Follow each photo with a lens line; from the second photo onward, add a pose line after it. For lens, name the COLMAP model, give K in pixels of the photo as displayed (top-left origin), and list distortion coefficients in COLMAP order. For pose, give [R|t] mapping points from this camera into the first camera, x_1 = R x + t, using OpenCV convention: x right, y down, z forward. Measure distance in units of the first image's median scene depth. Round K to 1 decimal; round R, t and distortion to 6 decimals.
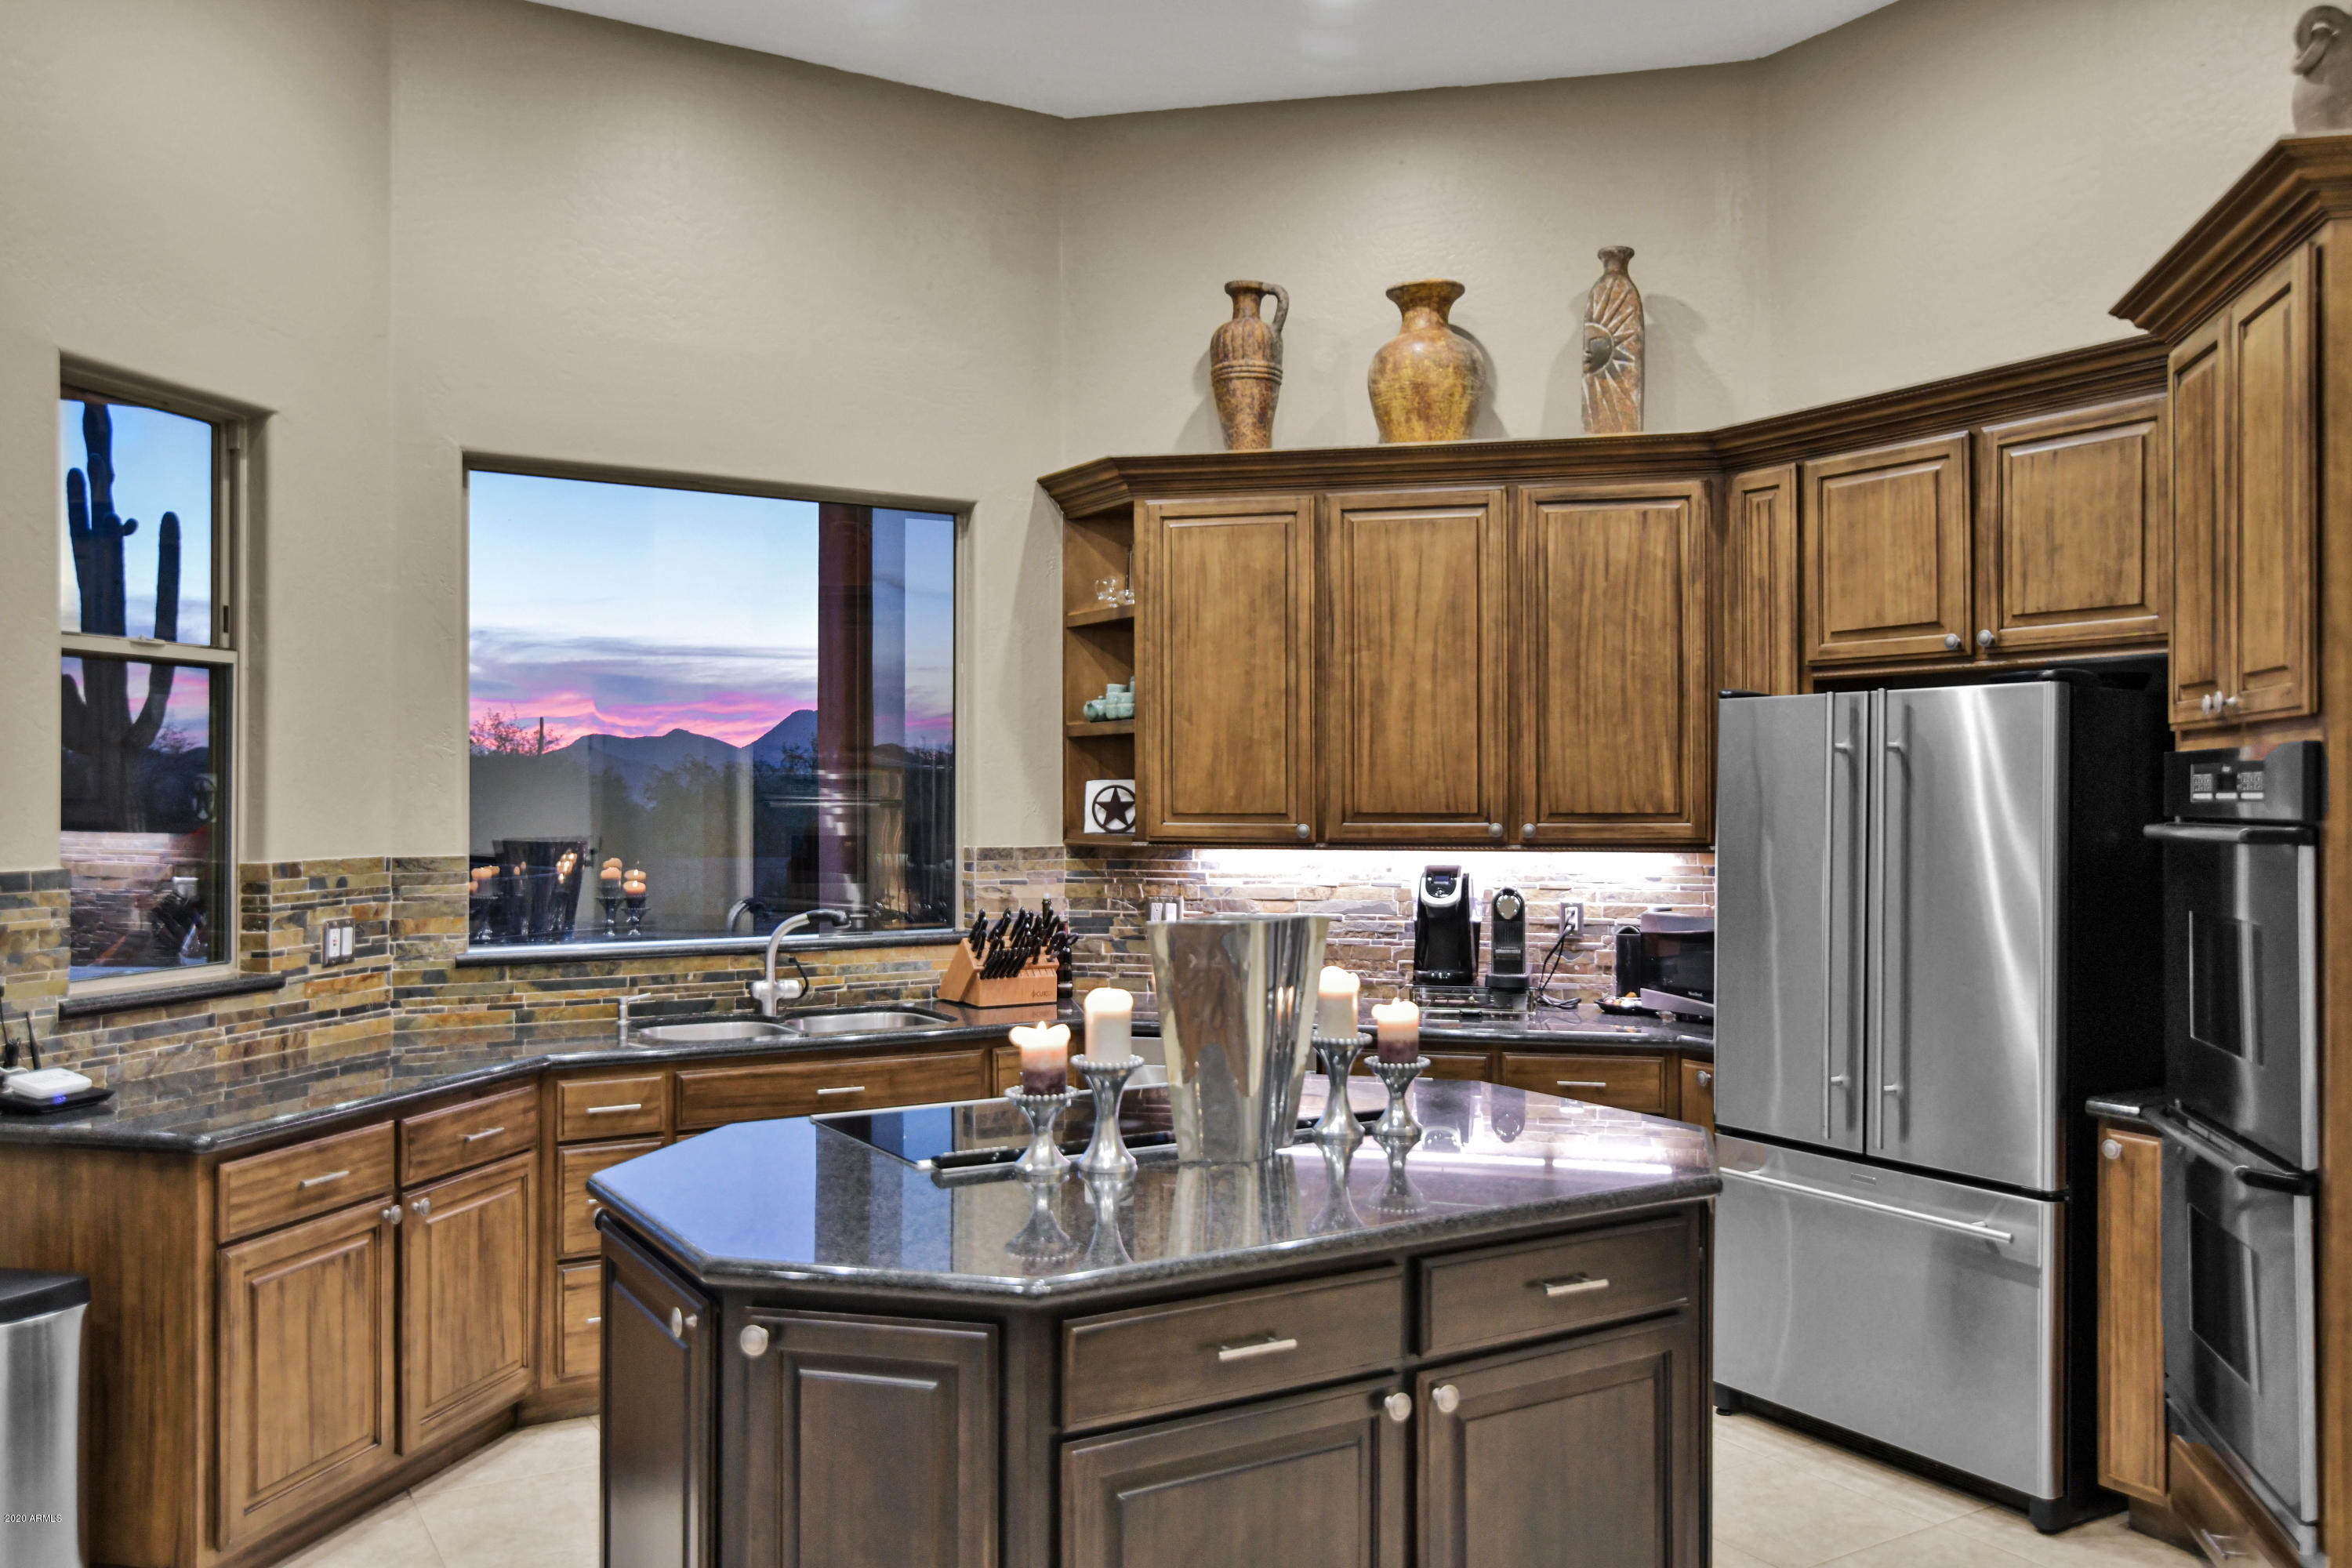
lens RADIAL K [[1850.1, 0, 1140.8], [0, 1850.1, 794.2], [0, 0, 1]] dist [0.007739, 0.003771]
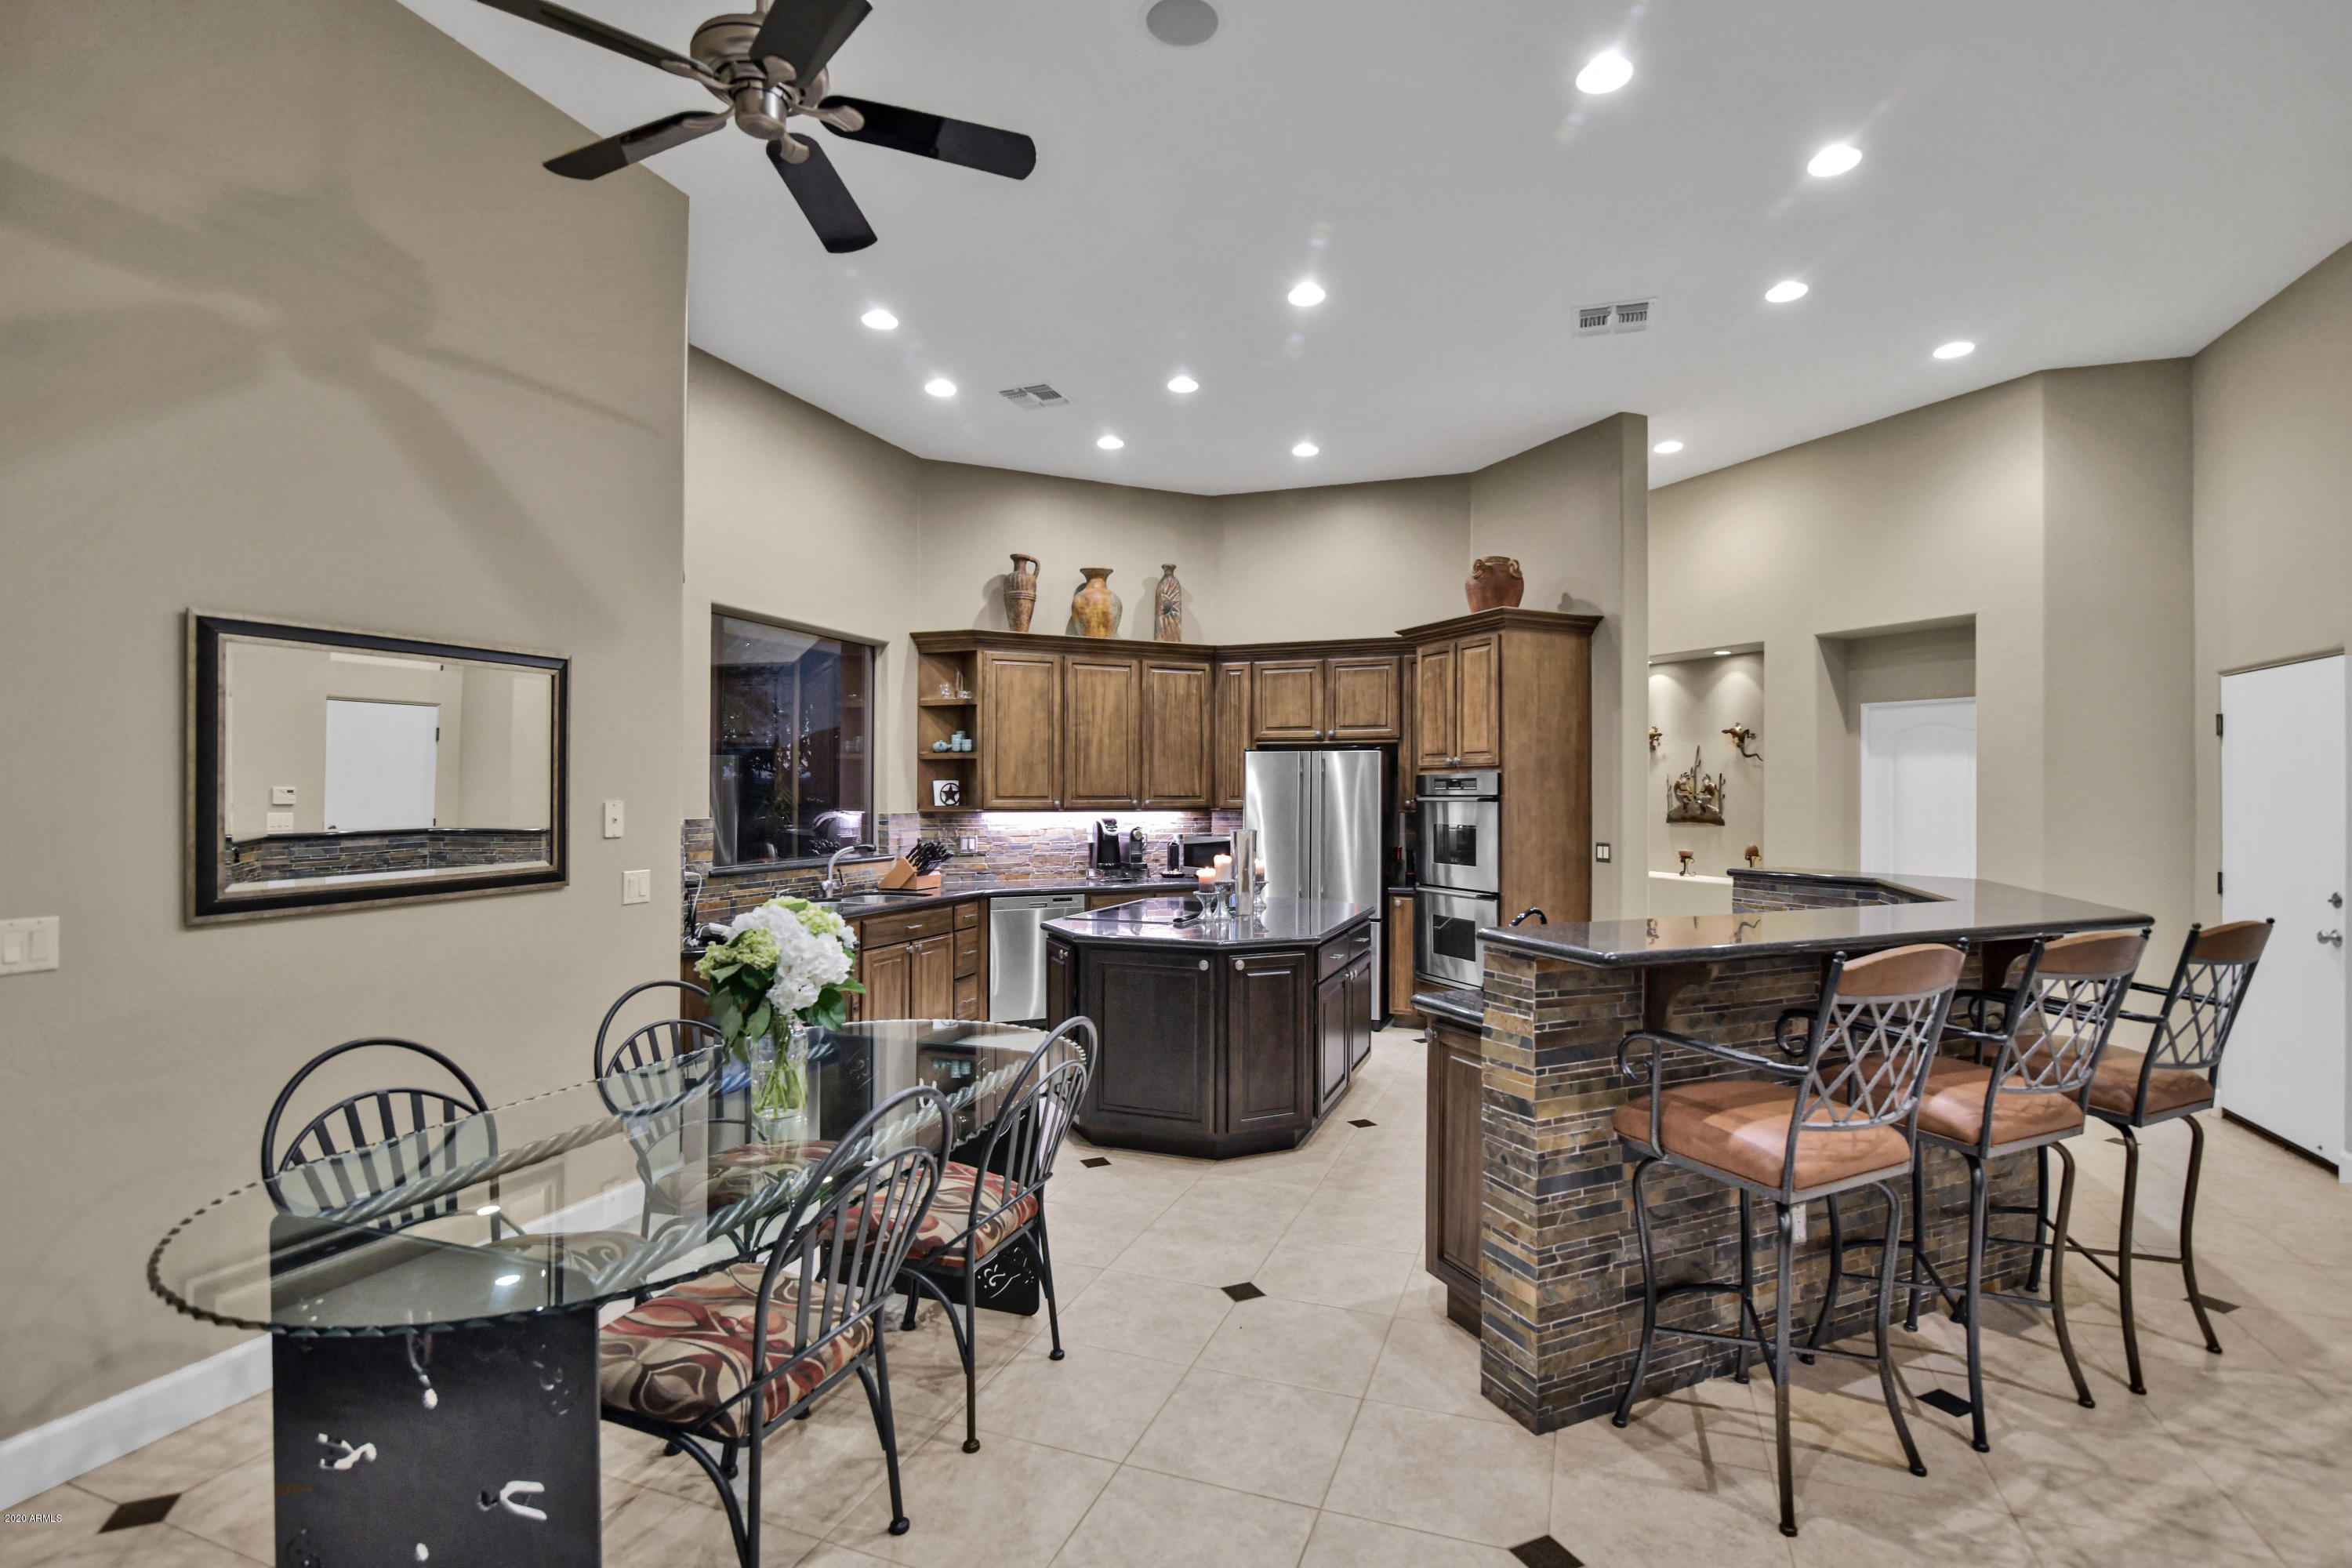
lens RADIAL K [[1098.0, 0, 1188.5], [0, 1098.0, 787.9], [0, 0, 1]] dist [-0.020182, 0.000376]
pose [[0.787512, 0.003413, 0.616289, -0.615338], [-0.002202, 0.999994, -0.002723, 0.003880], [-0.616295, 0.000787, 0.787515, -0.157985]]
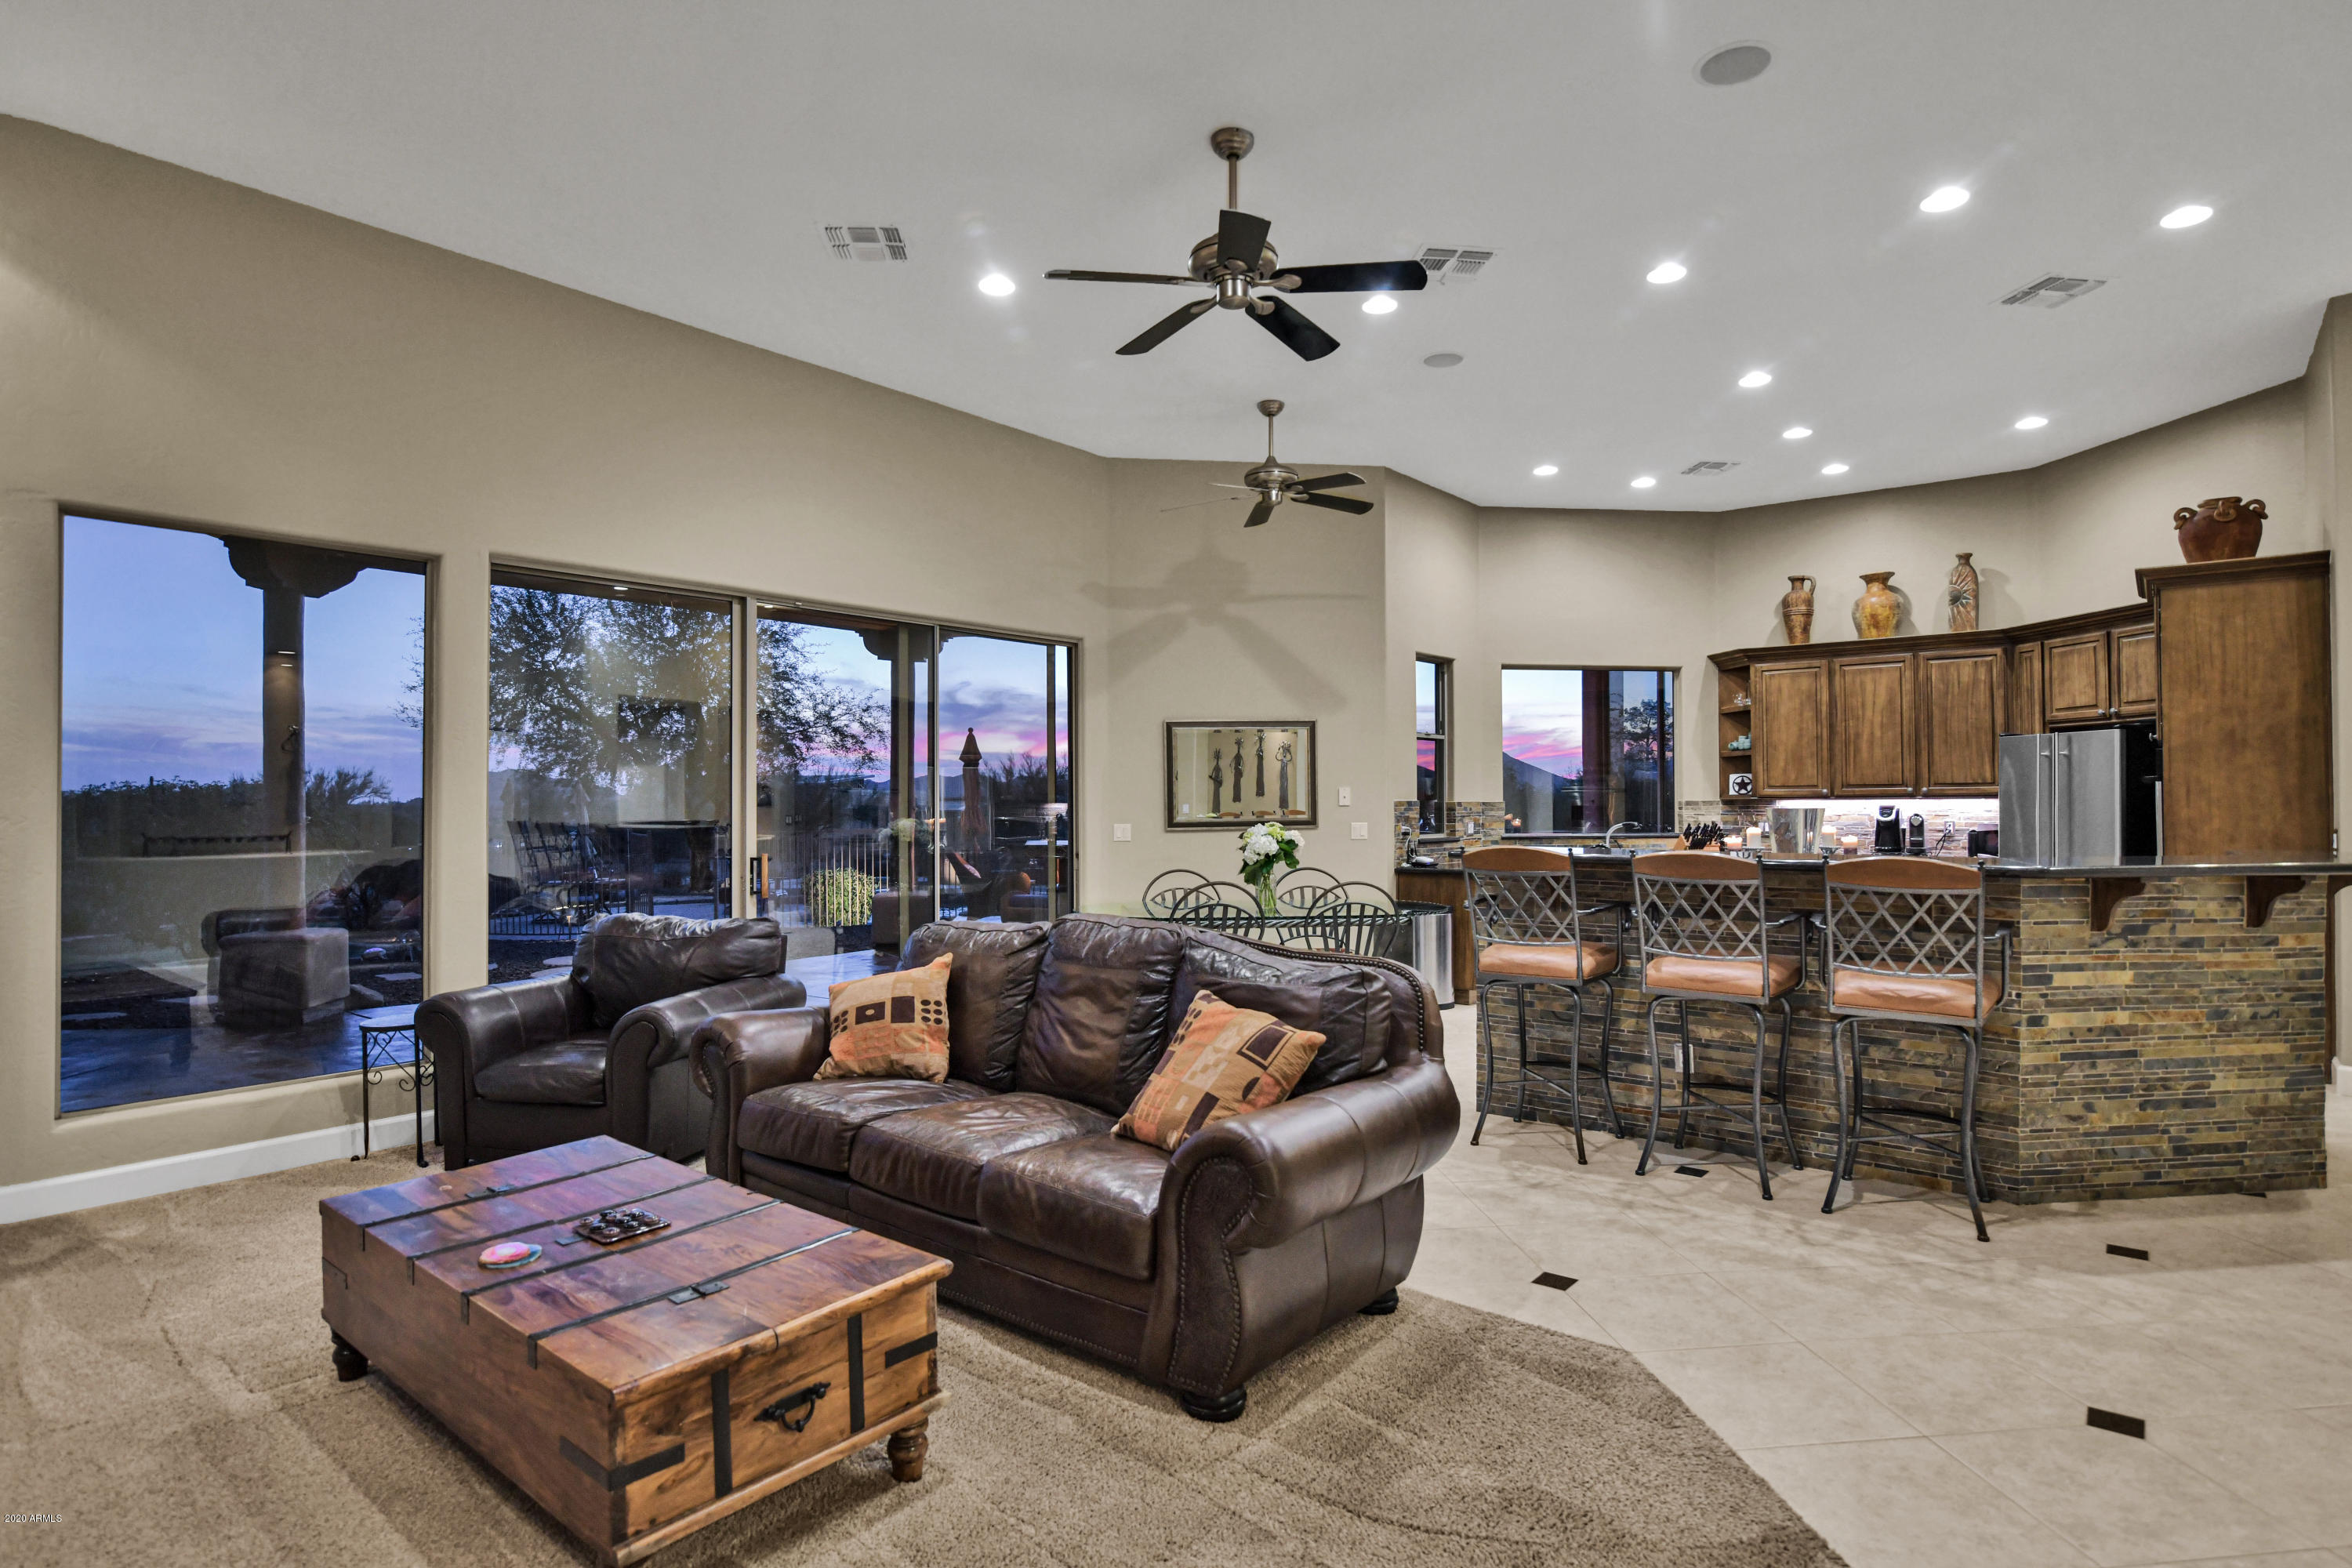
lens RADIAL K [[1181.7, 0, 1219.3], [0, 1181.7, 789.5], [0, 0, 1]] dist [-0.001950, -0.000142]
pose [[0.918101, -0.010476, -0.396208, -0.033546], [0.006633, 0.999917, -0.011068, 0.029175], [0.396291, 0.007534, 0.918094, -0.829300]]
